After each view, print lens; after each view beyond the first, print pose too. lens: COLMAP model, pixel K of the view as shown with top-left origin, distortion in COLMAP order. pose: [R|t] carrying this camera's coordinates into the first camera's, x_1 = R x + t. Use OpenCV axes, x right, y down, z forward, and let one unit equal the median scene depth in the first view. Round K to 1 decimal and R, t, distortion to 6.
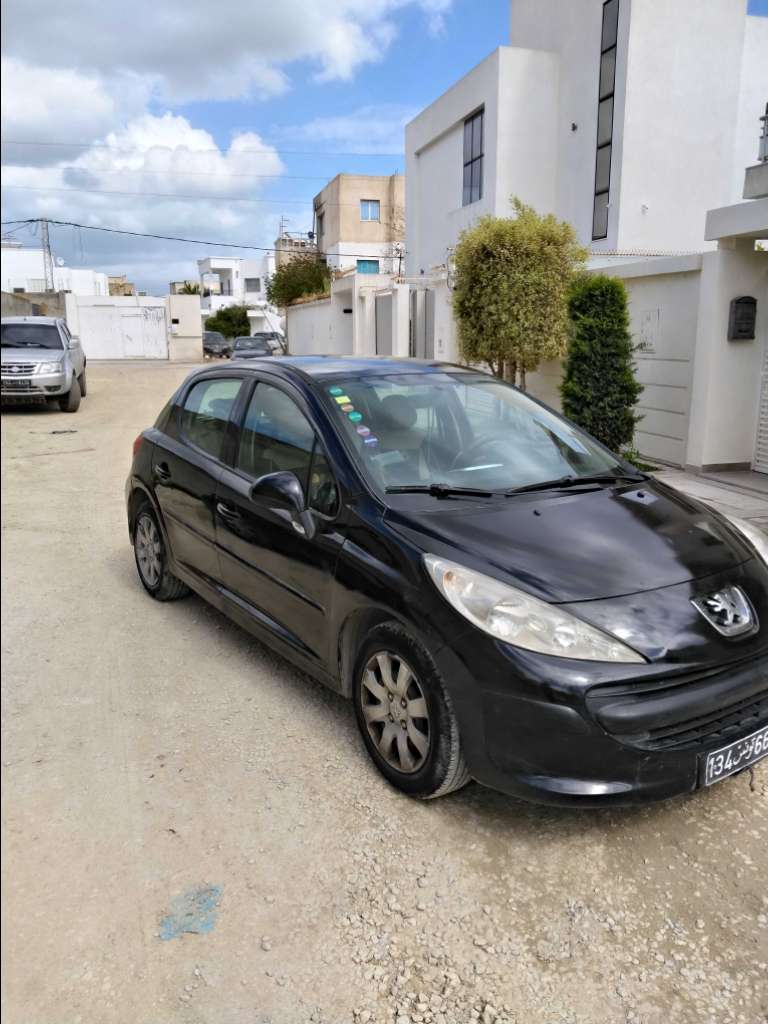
lens RADIAL K [[801.0, 0, 384.0], [0, 801.0, 512.0], [0, 0, 1]] dist [0.049184, -0.108201]
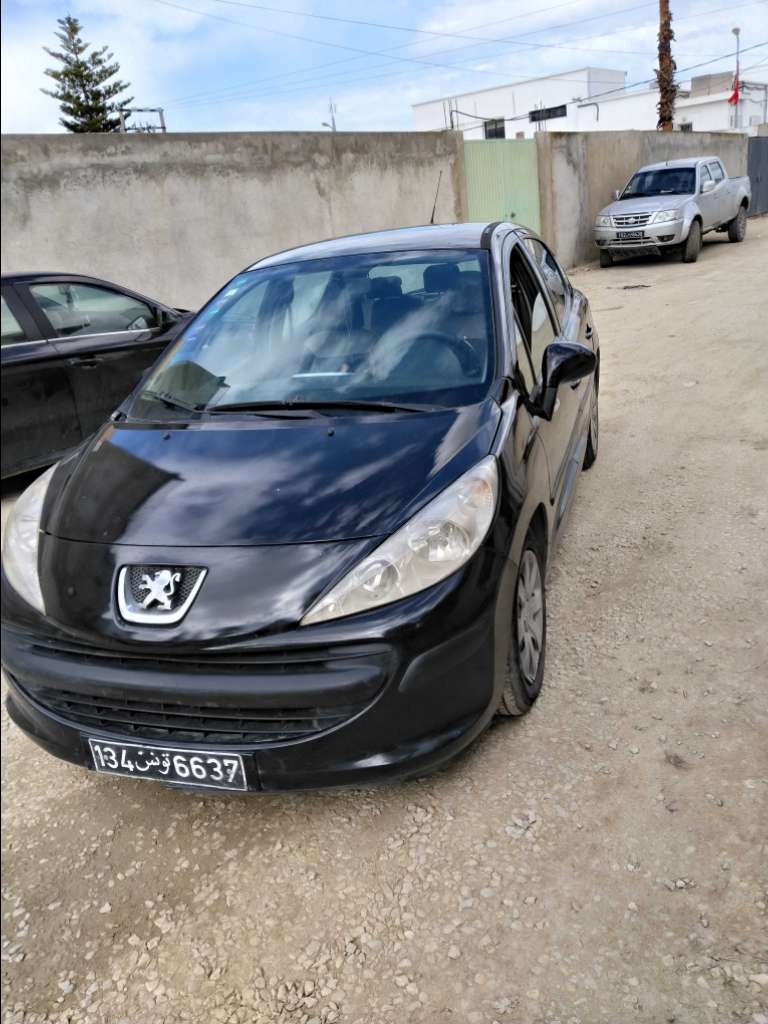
lens RADIAL K [[804.8, 0, 392.4], [0, 804.8, 514.4], [0, 0, 1]] dist [-0.002937, -0.009228]
pose [[0.607384, 0.207184, -0.766915, 0.202227], [-0.055026, 0.974046, 0.219561, -0.023978], [0.792500, -0.091158, 0.603020, 0.125657]]
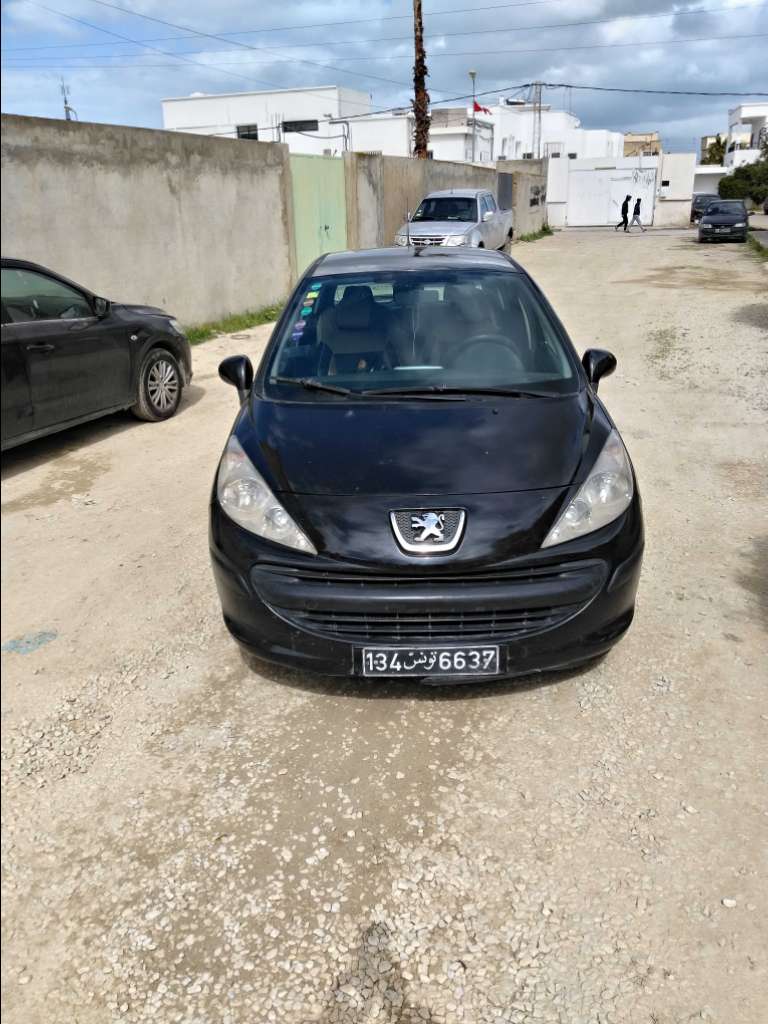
lens RADIAL K [[801.0, 0, 384.0], [0, 801.0, 512.0], [0, 0, 1]] dist [0.049184, -0.108201]
pose [[0.818048, 0.188814, -0.543275, 0.163978], [-0.101067, 0.977071, 0.187395, -0.015088], [0.566201, -0.098391, 0.818374, 0.022062]]
